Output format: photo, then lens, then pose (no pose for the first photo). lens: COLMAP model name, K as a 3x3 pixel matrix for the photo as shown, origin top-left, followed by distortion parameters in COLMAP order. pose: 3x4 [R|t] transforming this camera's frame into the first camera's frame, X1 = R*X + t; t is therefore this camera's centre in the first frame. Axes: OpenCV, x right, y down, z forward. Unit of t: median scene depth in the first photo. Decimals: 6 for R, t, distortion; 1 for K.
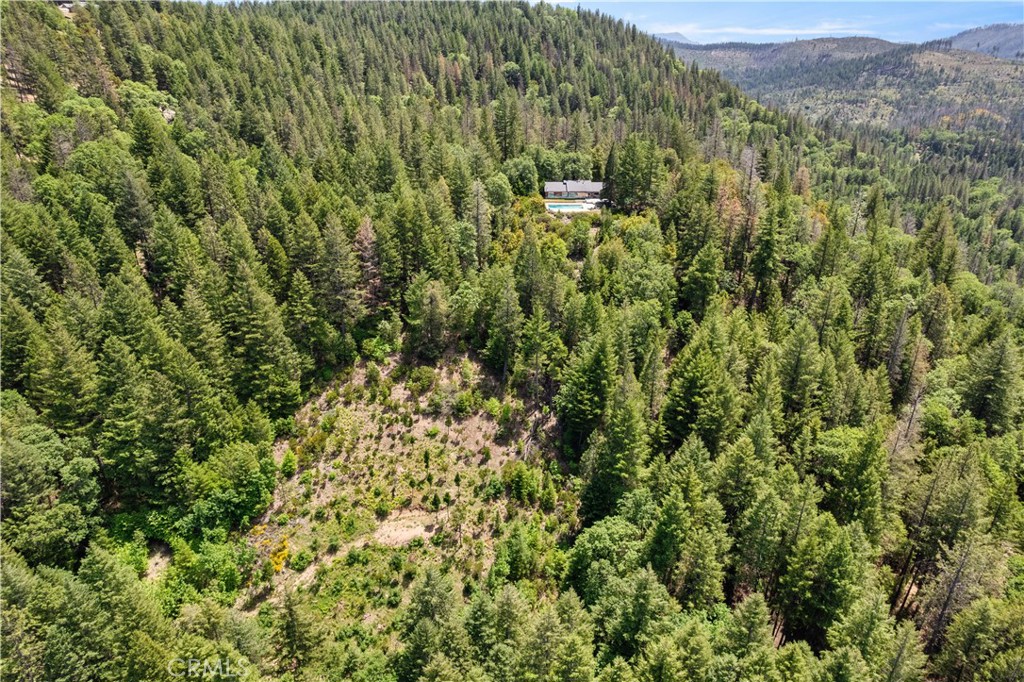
lens RADIAL K [[661.9, 0, 515.2], [0, 661.9, 342.7], [0, 0, 1]] dist [-0.064656, 0.052392]
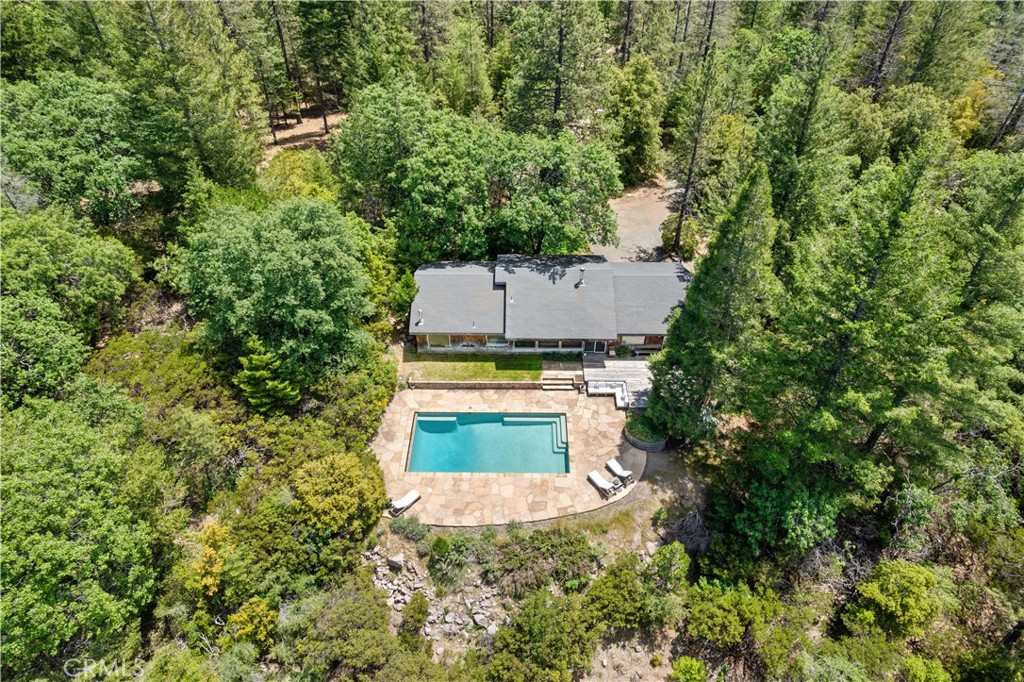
lens RADIAL K [[661.9, 0, 516.3], [0, 661.9, 345.8], [0, 0, 1]] dist [-0.064656, 0.052392]
pose [[0.999846, 0.007679, -0.015769, 0.085653], [-0.002872, 0.958597, 0.284751, -0.290148], [0.017303, -0.284662, 0.958472, 0.773201]]
